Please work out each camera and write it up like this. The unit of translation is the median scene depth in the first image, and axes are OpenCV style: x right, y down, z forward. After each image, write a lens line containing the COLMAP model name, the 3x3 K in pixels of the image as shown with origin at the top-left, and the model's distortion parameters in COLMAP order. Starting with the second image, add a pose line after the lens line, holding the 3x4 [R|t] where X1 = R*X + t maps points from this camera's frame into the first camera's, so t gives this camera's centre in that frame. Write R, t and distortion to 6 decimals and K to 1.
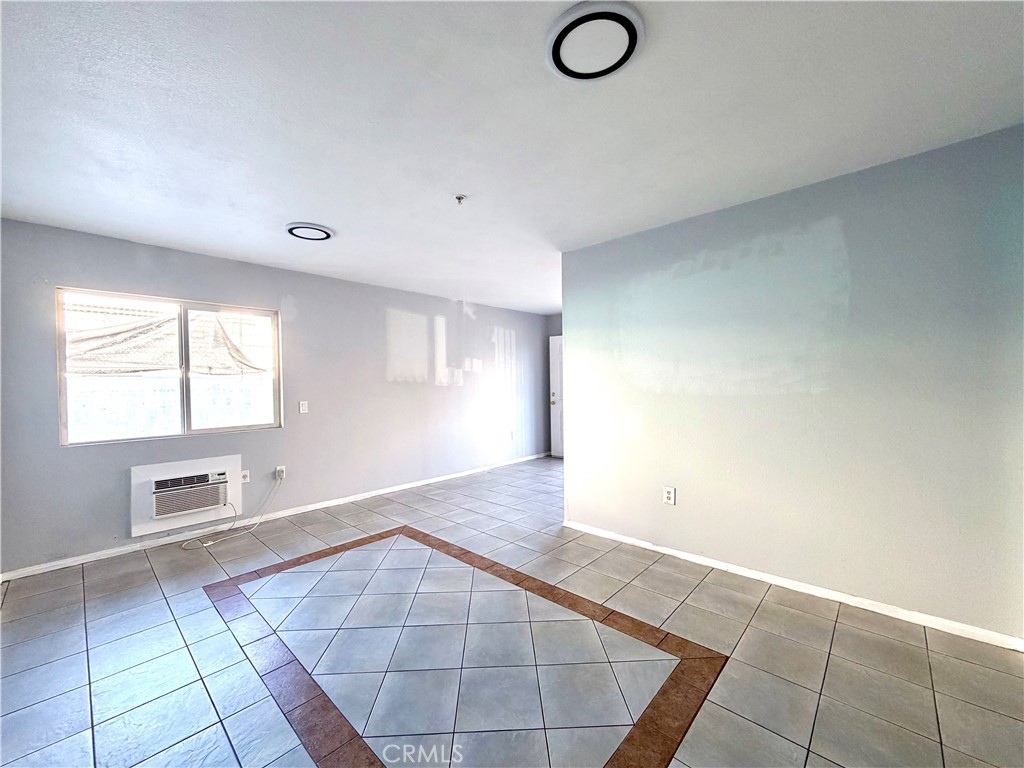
lens RADIAL K [[407.1, 0, 511.4], [0, 407.1, 381.9], [0, 0, 1]] dist [-0.000750, -0.000012]
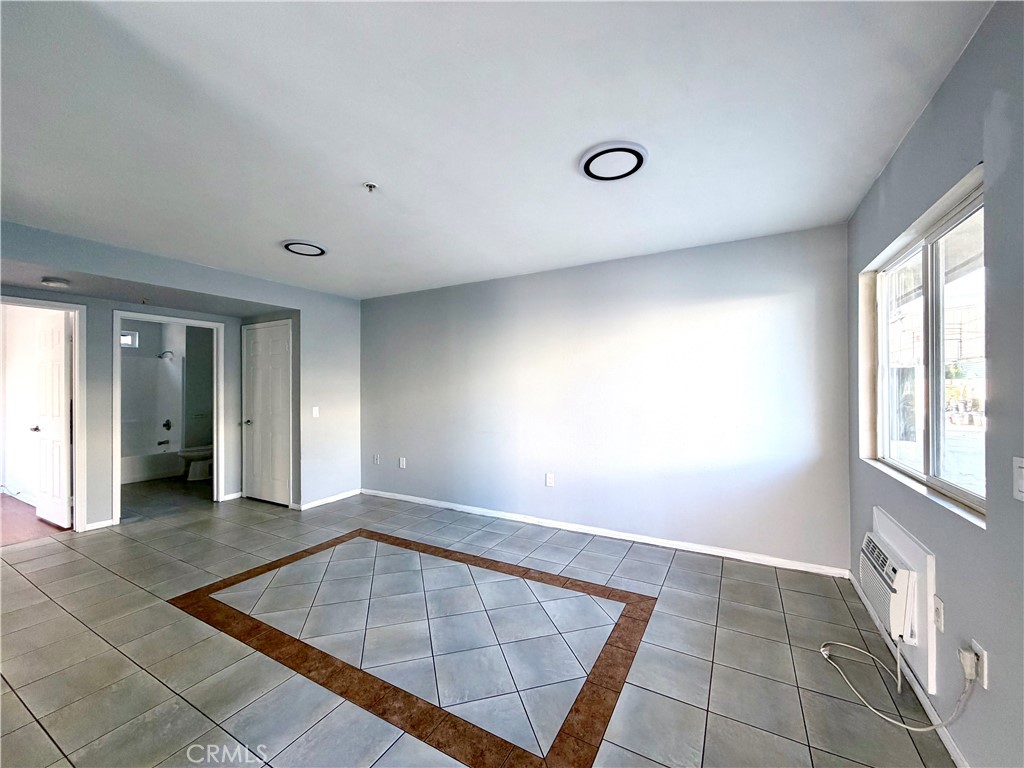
lens RADIAL K [[407.1, 0, 512.1], [0, 407.1, 385.2], [0, 0, 1]] dist [-0.000750, -0.000012]
pose [[-0.971858, 0.017476, -0.234918, -0.200072], [0.017887, 0.999840, 0.000381, -0.012843], [0.234887, -0.003832, -0.972015, 1.858064]]
